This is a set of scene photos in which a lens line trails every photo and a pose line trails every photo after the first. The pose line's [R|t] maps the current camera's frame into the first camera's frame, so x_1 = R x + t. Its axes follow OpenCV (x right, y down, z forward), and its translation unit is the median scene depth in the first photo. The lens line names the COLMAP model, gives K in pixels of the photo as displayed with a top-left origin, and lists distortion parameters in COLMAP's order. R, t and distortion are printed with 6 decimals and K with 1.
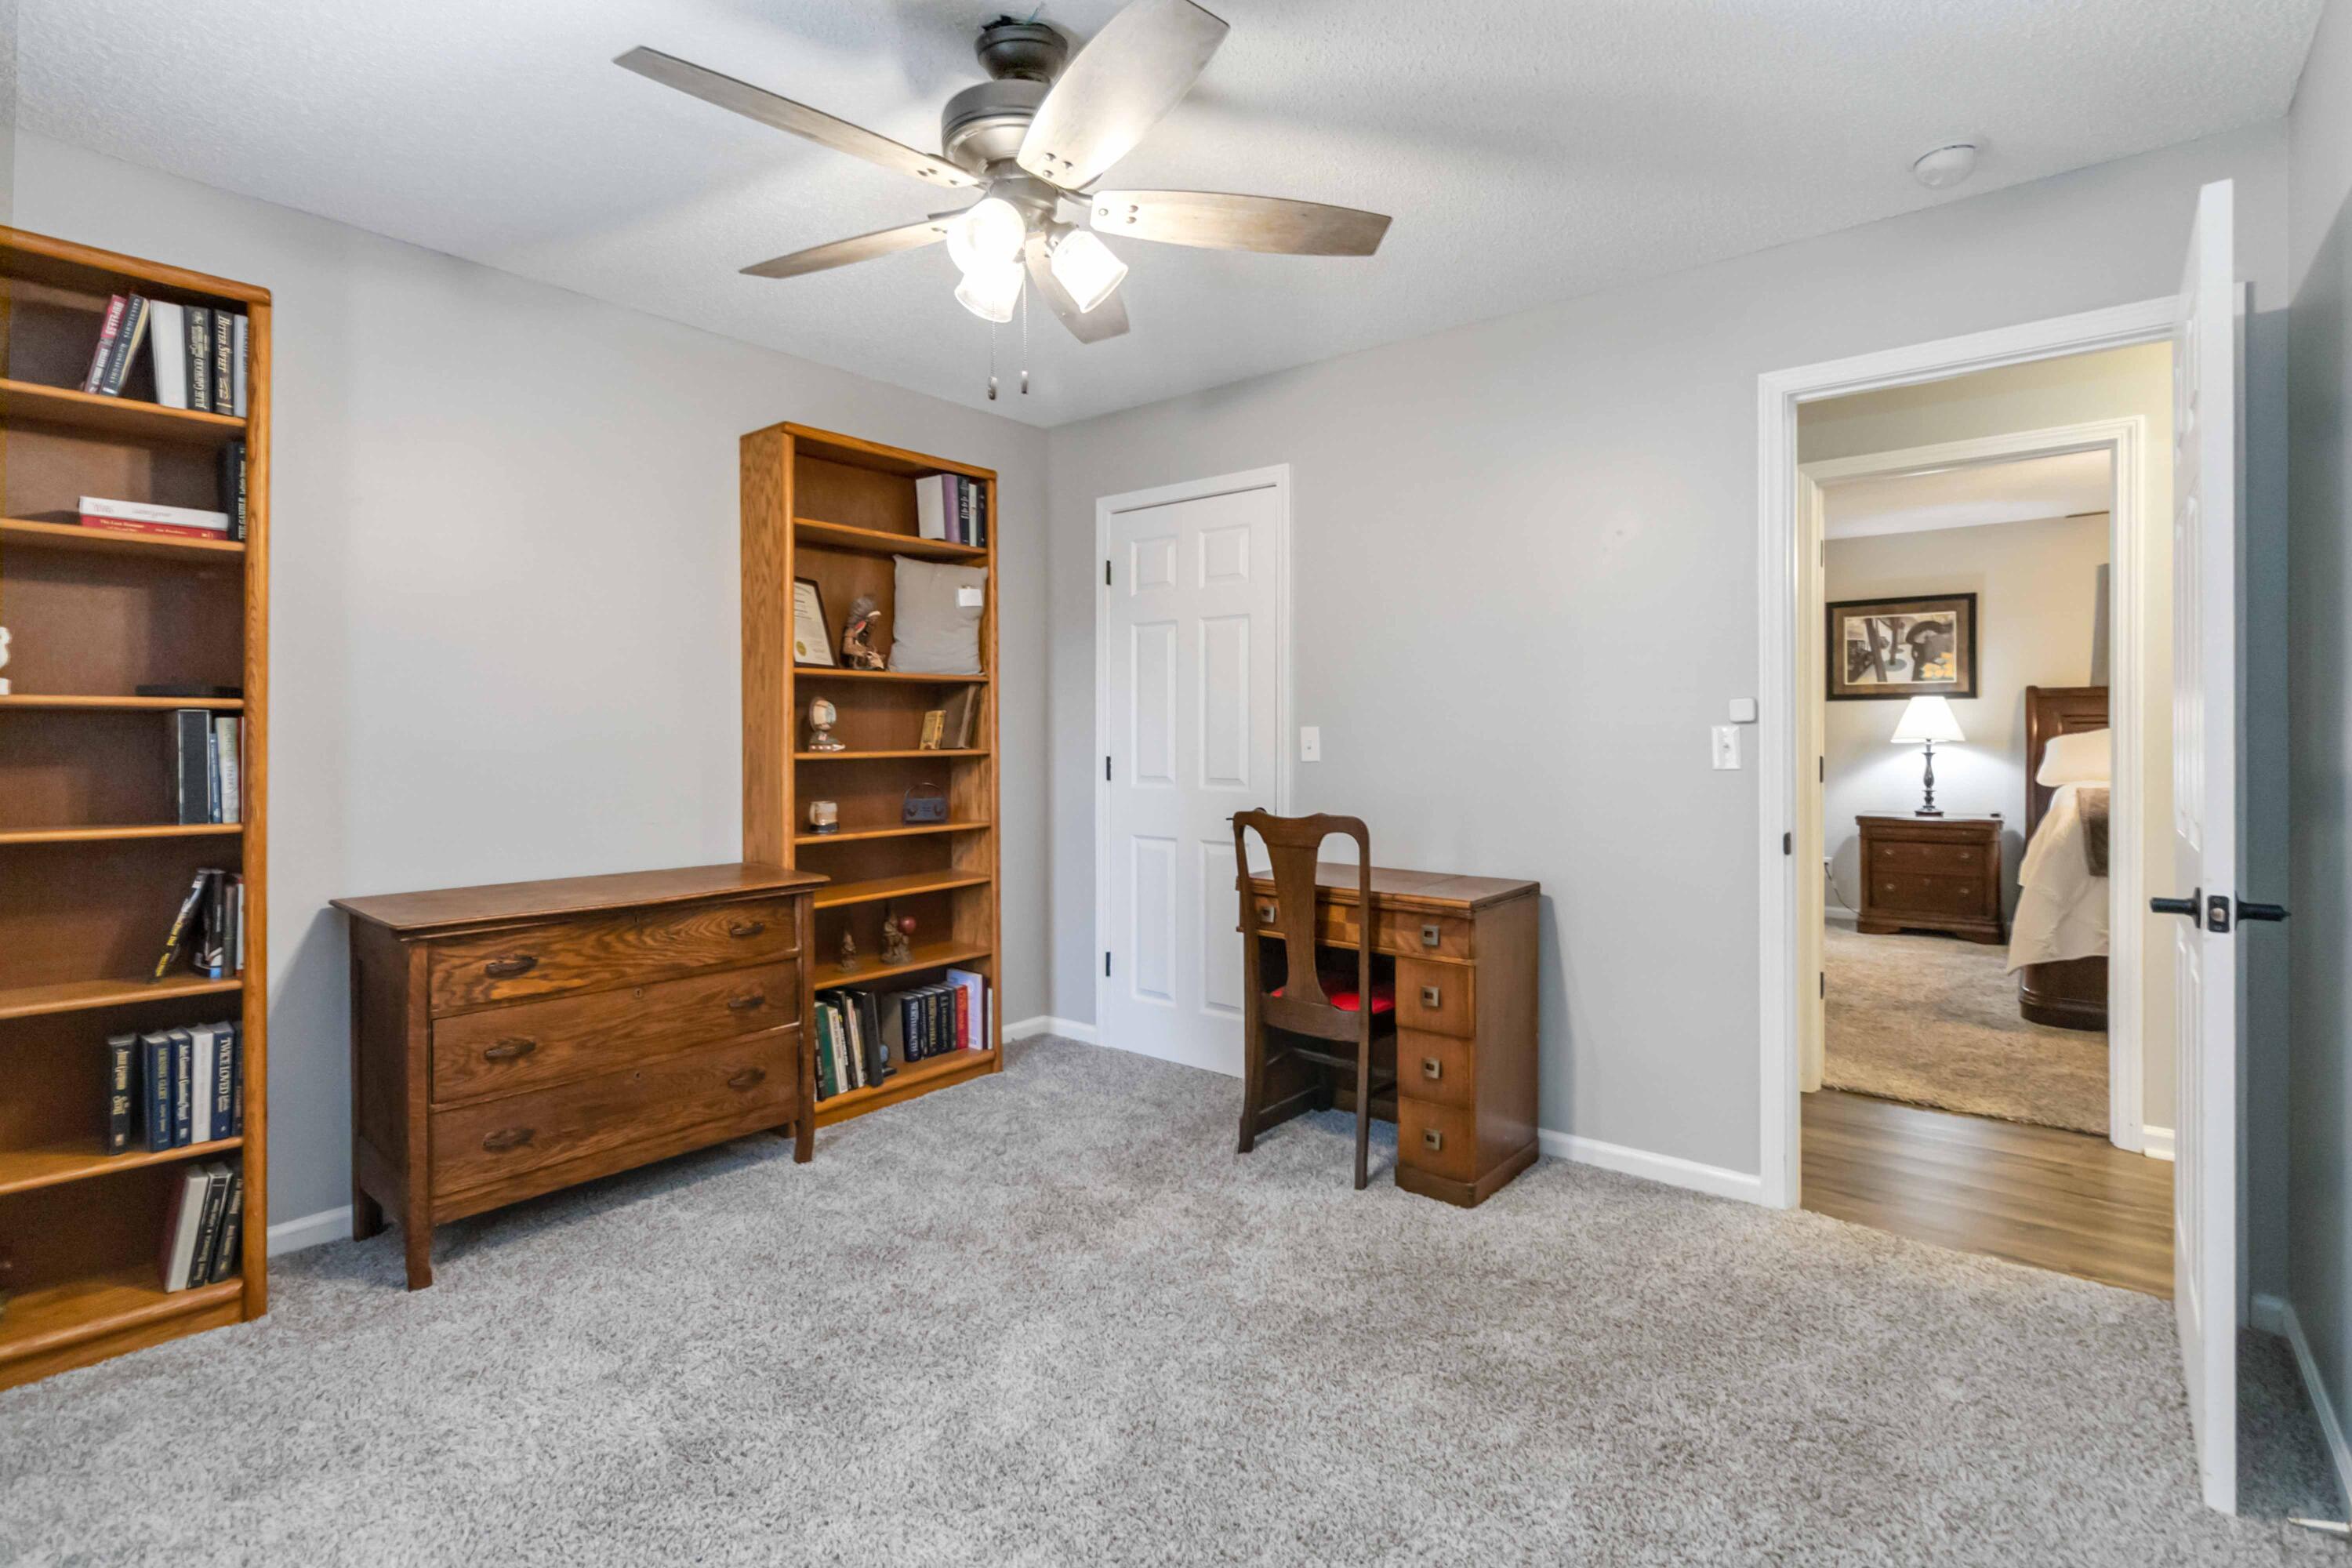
lens RADIAL K [[1125.3, 0, 1177.5], [0, 1125.3, 734.8], [0, 0, 1]] dist [0.003325, -0.000374]
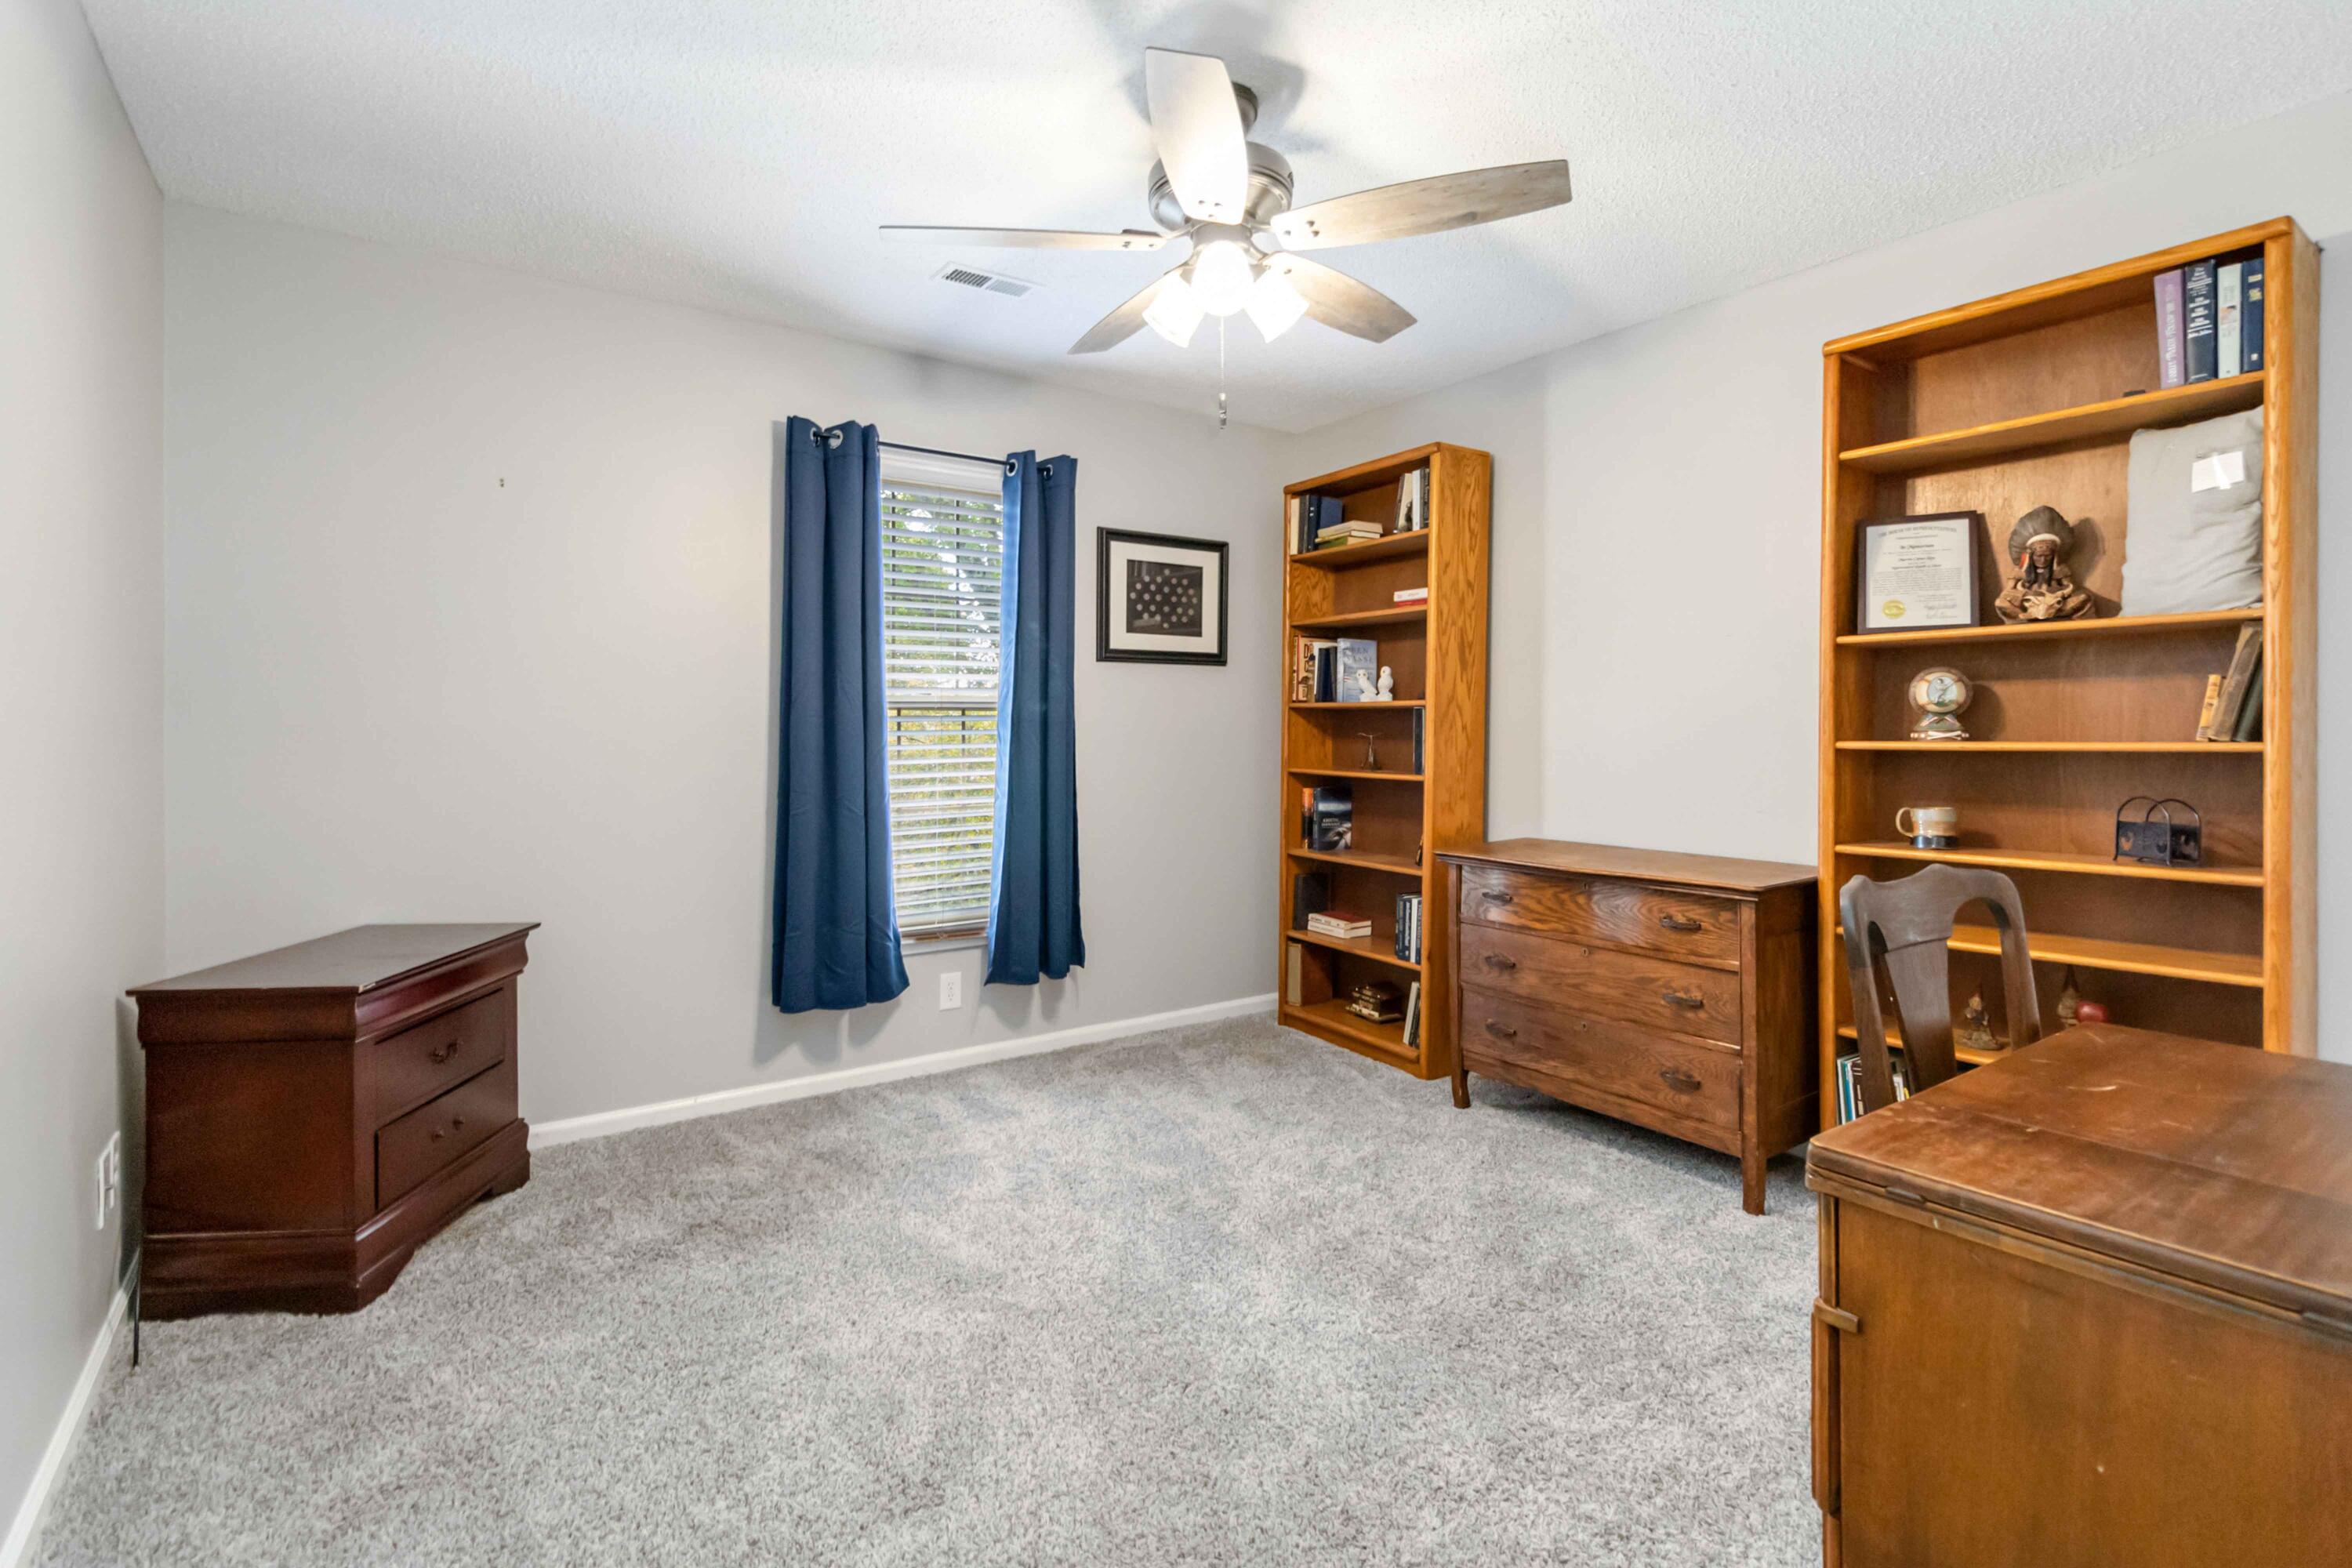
lens RADIAL K [[1125.3, 0, 1177.5], [0, 1125.3, 734.8], [0, 0, 1]] dist [0.003325, -0.000374]
pose [[-0.272235, 0.002144, -0.962228, 0.693013], [-0.002174, 0.999994, 0.002843, 0.012463], [0.962228, 0.002866, -0.272229, 0.906118]]
